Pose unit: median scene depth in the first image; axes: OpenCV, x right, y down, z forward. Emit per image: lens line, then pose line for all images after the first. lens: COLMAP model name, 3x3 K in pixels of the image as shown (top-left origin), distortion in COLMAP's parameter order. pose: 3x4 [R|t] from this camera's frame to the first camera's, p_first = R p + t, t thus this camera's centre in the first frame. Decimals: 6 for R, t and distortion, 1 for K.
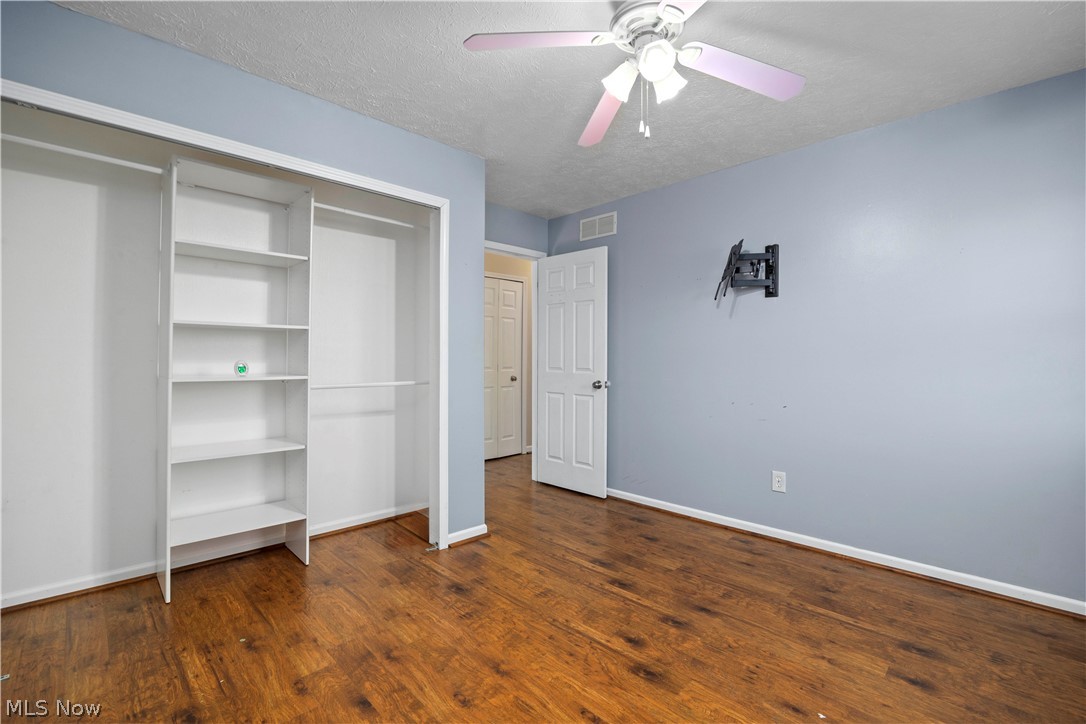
lens RADIAL K [[476.0, 0, 542.5], [0, 476.0, 357.6], [0, 0, 1]] dist [-0.020878, 0.000193]
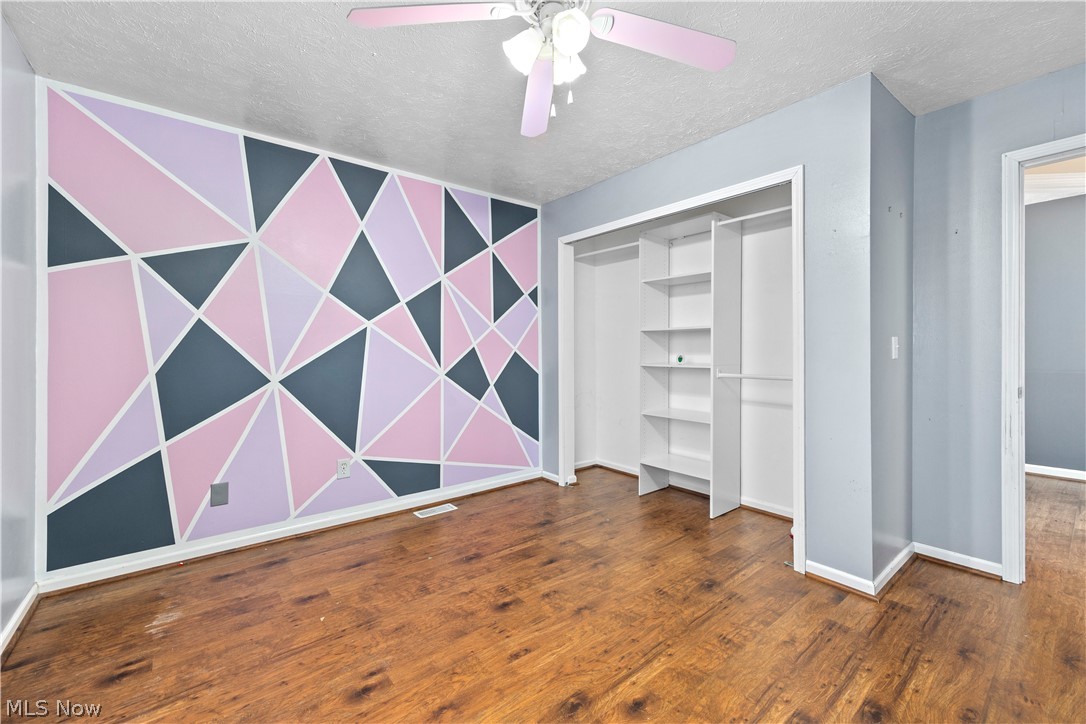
lens RADIAL K [[442.6, 0, 543.9], [0, 442.6, 352.4], [0, 0, 1]] dist [0.003616, -0.000101]
pose [[-0.091715, 0.000716, -0.995785, 1.011789], [0.004284, 0.999991, 0.000325, 0.002673], [0.995776, -0.004236, -0.091717, 0.973885]]
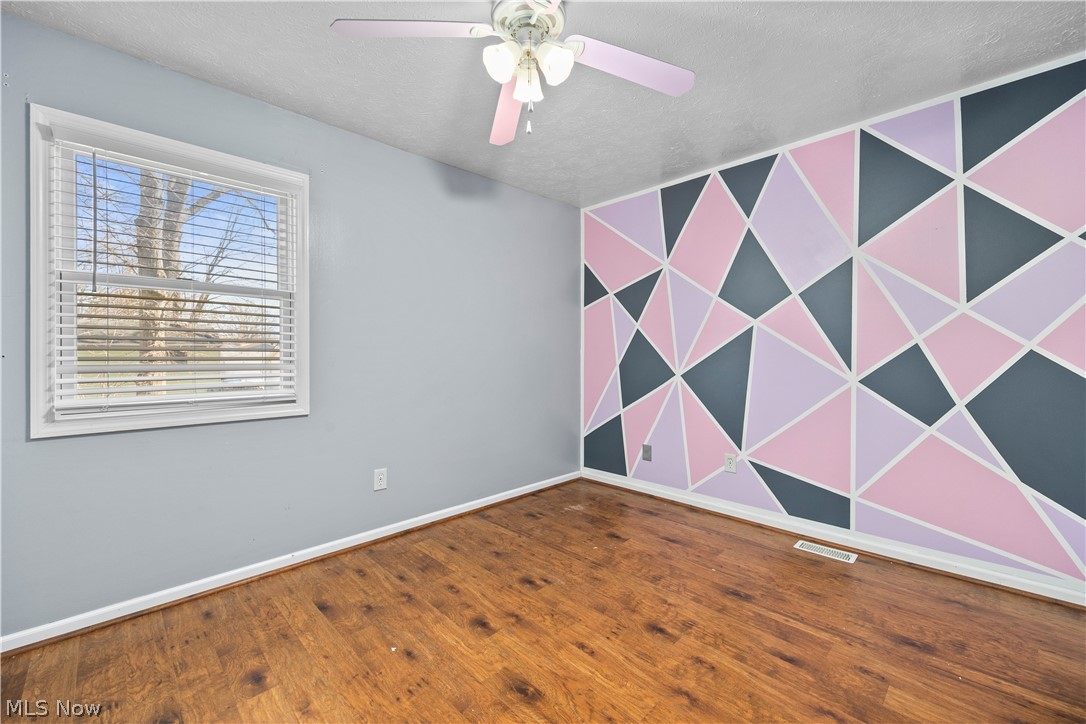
lens RADIAL K [[442.6, 0, 543.9], [0, 442.6, 352.4], [0, 0, 1]] dist [0.003616, -0.000101]
pose [[-0.999990, 0.002045, -0.003919, 0.177939], [0.002056, 0.999994, -0.002904, 0.006414], [0.003913, -0.002912, -0.999988, 1.785969]]
